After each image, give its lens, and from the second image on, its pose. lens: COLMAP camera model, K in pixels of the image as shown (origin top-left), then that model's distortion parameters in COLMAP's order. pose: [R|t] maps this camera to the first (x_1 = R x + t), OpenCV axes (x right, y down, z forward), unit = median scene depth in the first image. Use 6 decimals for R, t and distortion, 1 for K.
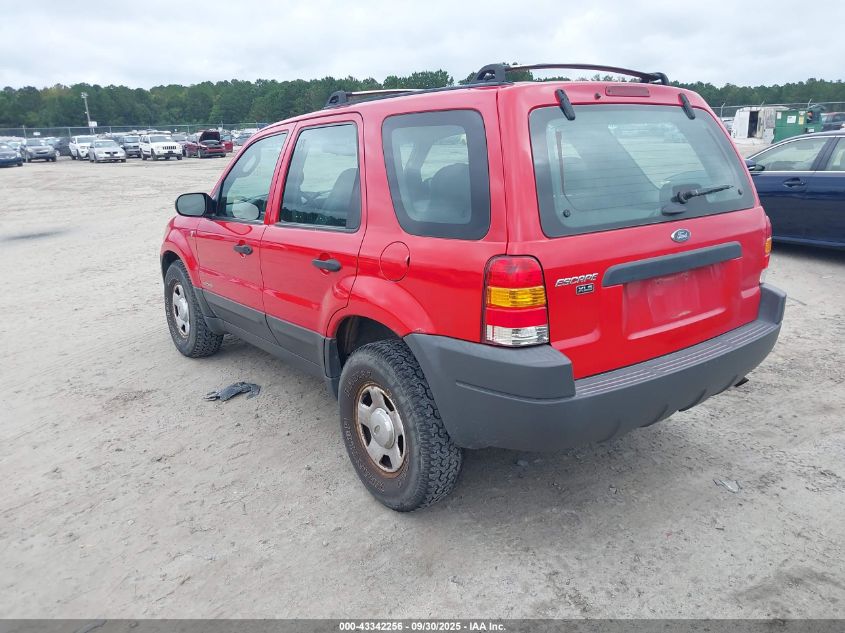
lens RADIAL K [[680.2, 0, 422.5], [0, 680.2, 297.1], [0, 0, 1]] dist [-0.006420, -0.010512]
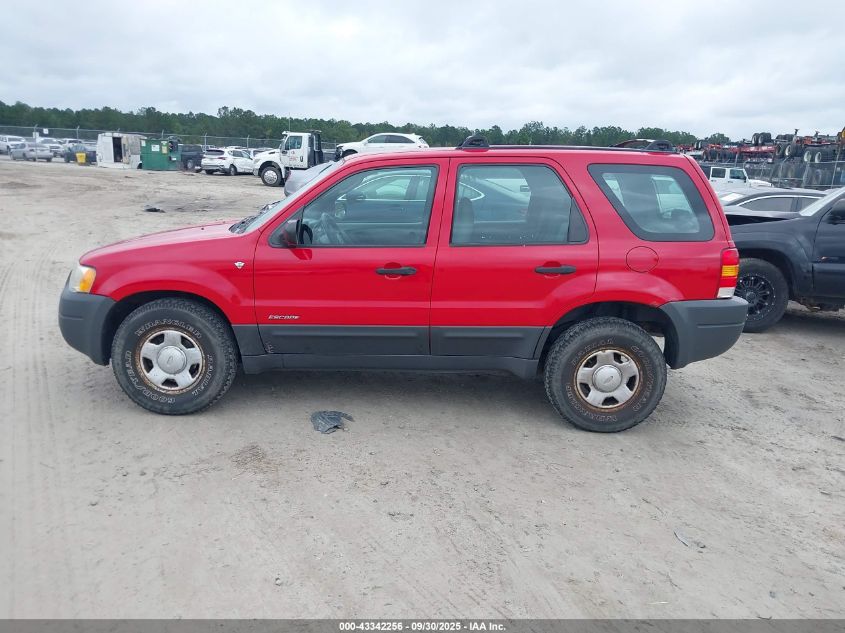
lens RADIAL K [[675.1, 0, 422.5], [0, 675.1, 316.5], [0, 0, 1]] dist [-0.006968, 0.005059]
pose [[0.577489, -0.120968, 0.807386, -0.113821], [0.124366, 0.990454, 0.059443, -0.005577], [-0.806870, 0.066084, 0.587021, 0.037997]]
